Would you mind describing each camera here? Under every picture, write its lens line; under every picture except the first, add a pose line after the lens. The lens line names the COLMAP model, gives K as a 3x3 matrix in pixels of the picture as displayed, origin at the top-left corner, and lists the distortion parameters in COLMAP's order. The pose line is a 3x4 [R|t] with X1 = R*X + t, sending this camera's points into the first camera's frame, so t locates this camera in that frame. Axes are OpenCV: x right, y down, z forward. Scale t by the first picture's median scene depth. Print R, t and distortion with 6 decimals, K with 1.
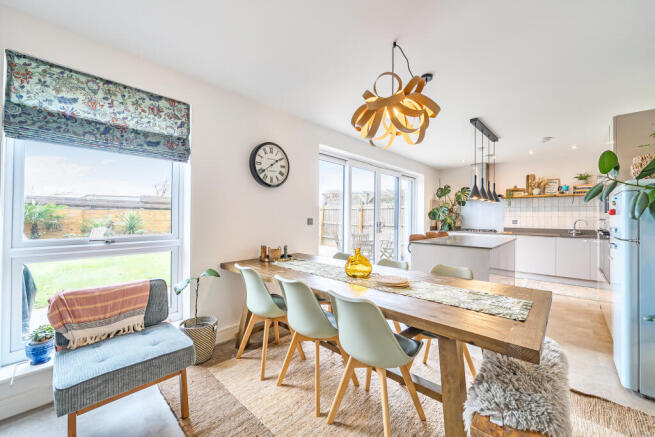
lens RADIAL K [[265.7, 0, 326.4], [0, 265.7, 215.1], [0, 0, 1]] dist [-0.000918, 0.000402]
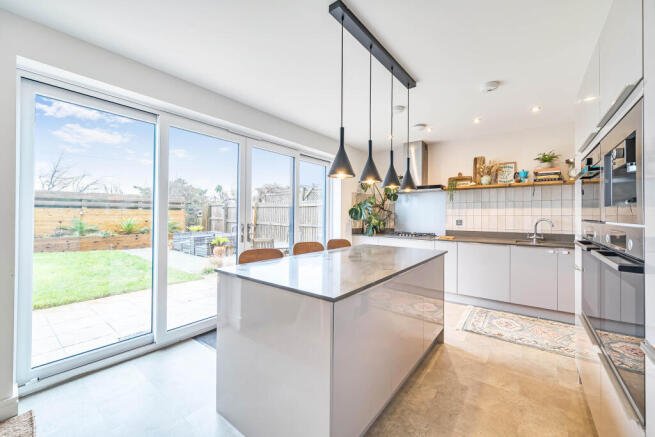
lens RADIAL K [[265.7, 0, 326.7], [0, 265.7, 215.2], [0, 0, 1]] dist [-0.000918, 0.000402]
pose [[0.996227, -0.001382, 0.086777, 0.294935], [0.001102, 0.999994, 0.003275, 0.003154], [-0.086781, -0.003167, 0.996222, 0.317890]]
